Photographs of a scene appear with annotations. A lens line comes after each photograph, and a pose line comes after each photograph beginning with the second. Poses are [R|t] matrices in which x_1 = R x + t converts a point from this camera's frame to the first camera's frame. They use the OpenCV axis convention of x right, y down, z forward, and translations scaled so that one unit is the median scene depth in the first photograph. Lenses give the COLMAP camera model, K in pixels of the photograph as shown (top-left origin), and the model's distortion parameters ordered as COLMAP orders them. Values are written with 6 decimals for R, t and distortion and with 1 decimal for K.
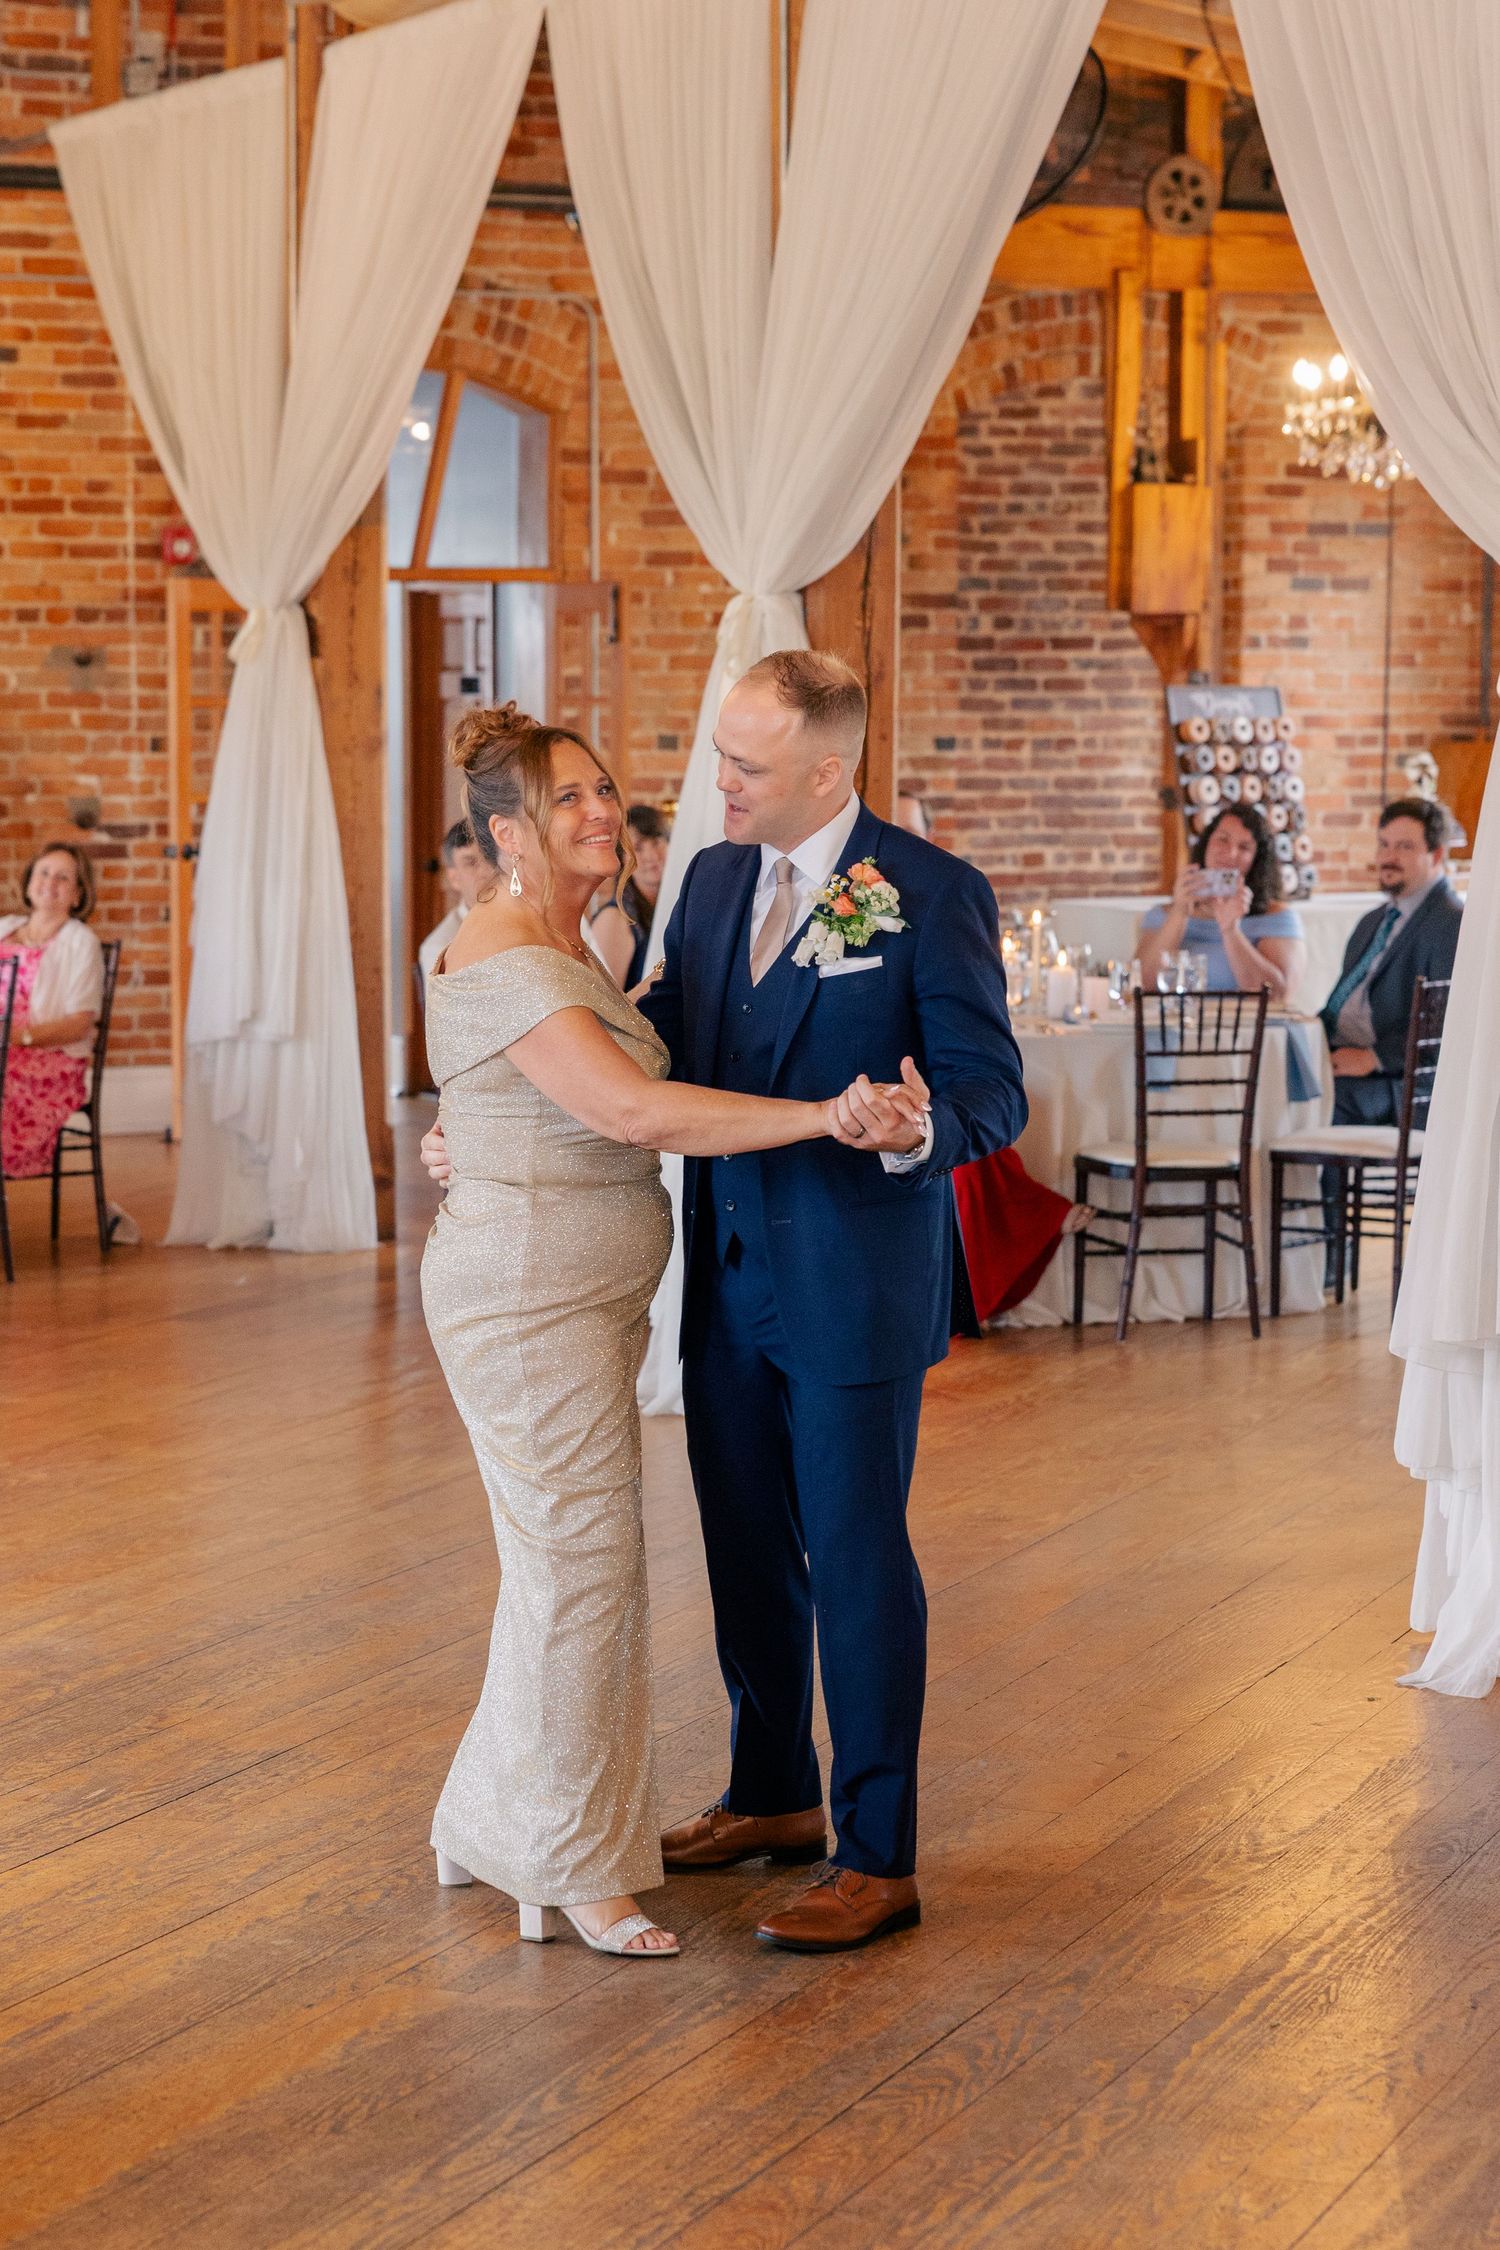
lens RADIAL K [[5504.4, 0, 750.0], [0, 5504.4, 1125.0], [0, 0, 1]] dist [0.044890, -0.483377]
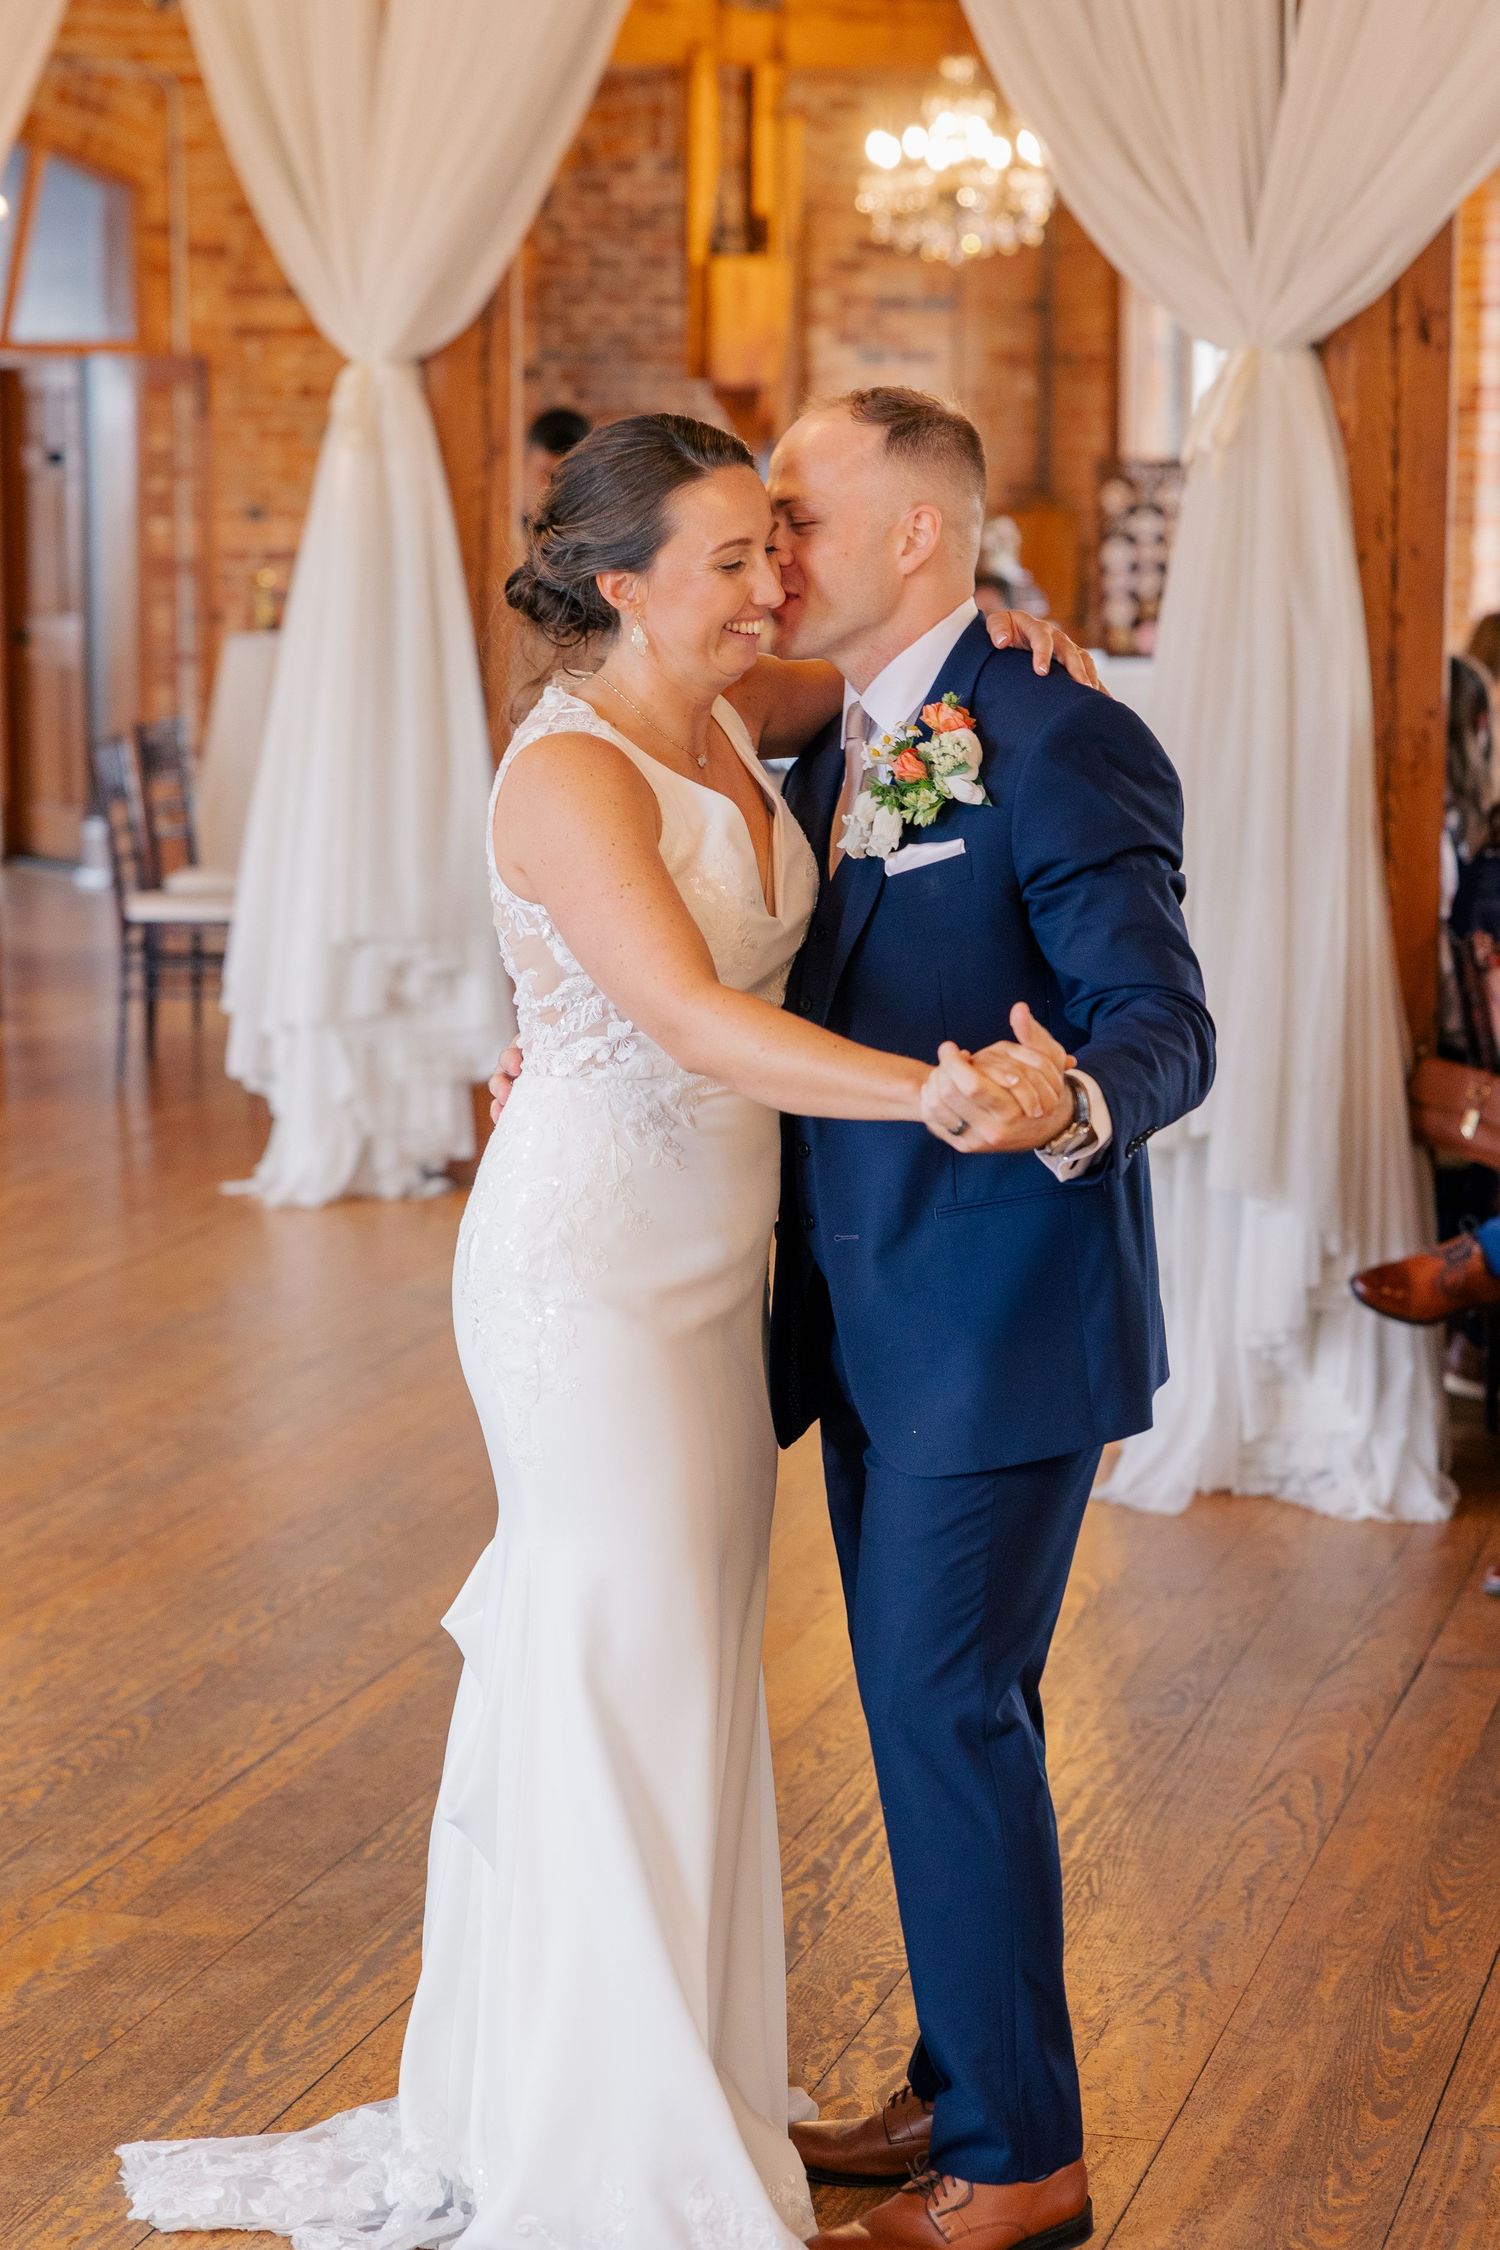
lens RADIAL K [[5211.1, 0, 750.0], [0, 5211.1, 1125.0], [0, 0, 1]] dist [0.014951, -0.417542]
pose [[0.996540, -0.013006, 0.082090, -0.018769], [0.009074, 0.998802, 0.048082, -0.009508], [-0.082617, -0.047171, 0.995464, 0.132459]]
